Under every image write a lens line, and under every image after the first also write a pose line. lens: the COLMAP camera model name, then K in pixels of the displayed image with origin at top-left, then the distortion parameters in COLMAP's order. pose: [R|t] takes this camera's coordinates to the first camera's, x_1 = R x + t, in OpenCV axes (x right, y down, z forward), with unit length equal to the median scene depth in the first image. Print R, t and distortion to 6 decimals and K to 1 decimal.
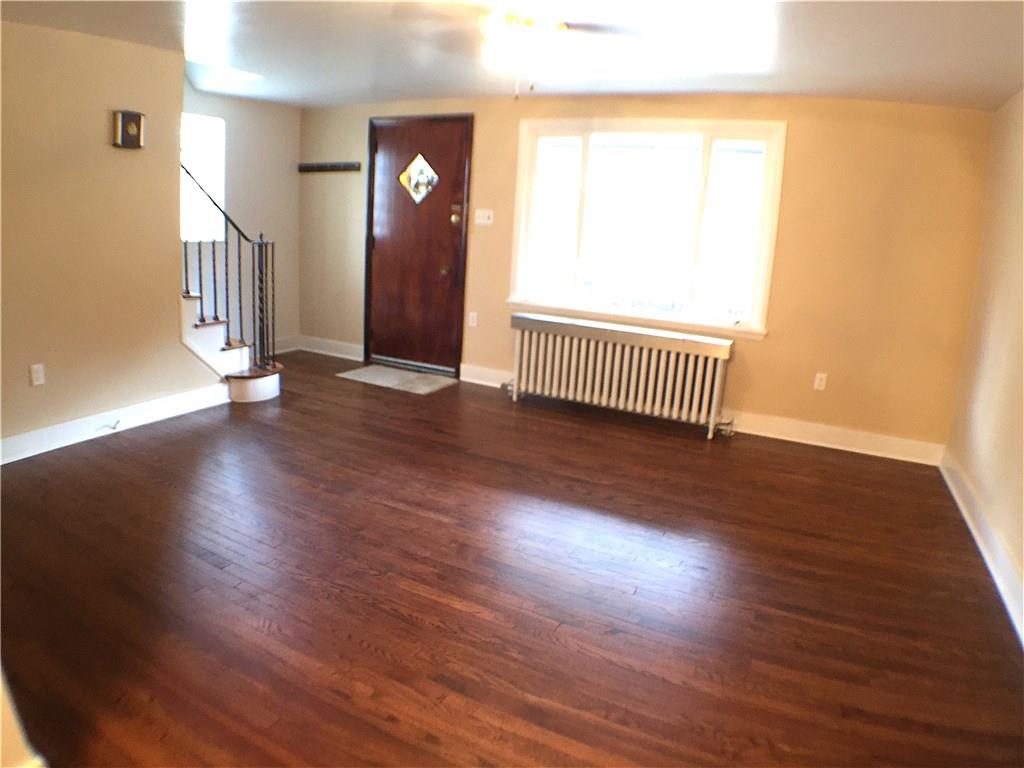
lens RADIAL K [[638.9, 0, 517.2], [0, 638.9, 386.2], [0, 0, 1]] dist [-0.171141, 0.020438]
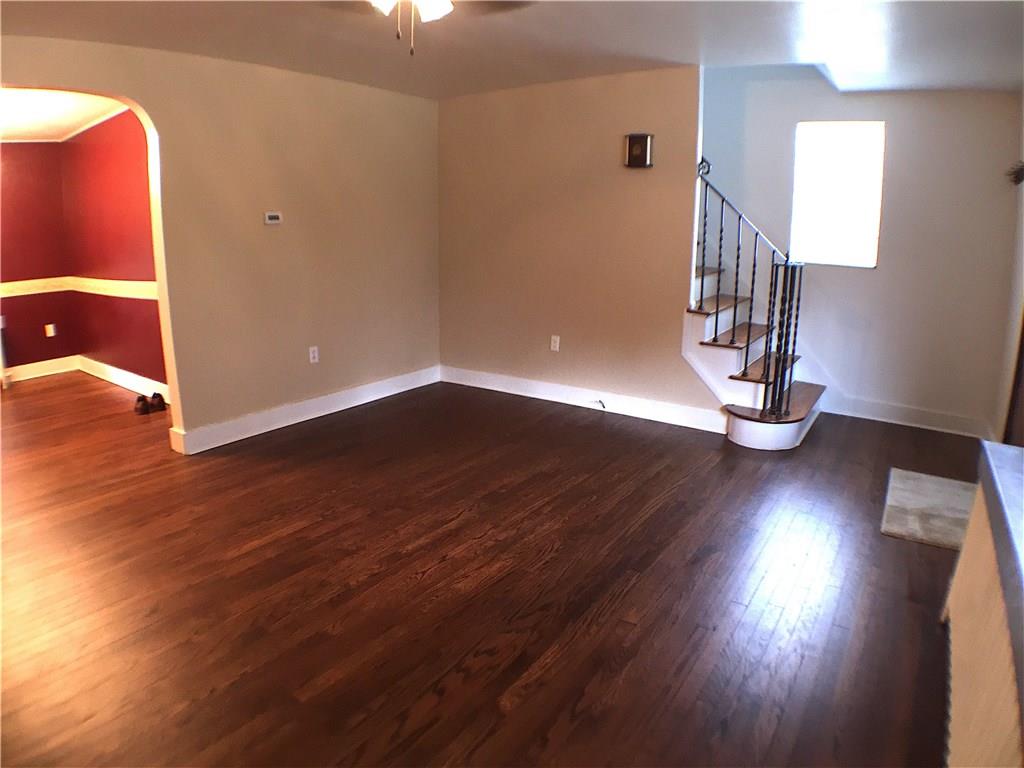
lens RADIAL K [[638.9, 0, 517.2], [0, 638.9, 386.2], [0, 0, 1]] dist [-0.171141, 0.020438]
pose [[-0.181464, 0.180109, -0.966764, 0.614996], [-0.255071, 0.940820, 0.223153, -0.222528], [0.949742, 0.287087, -0.124784, 1.048926]]
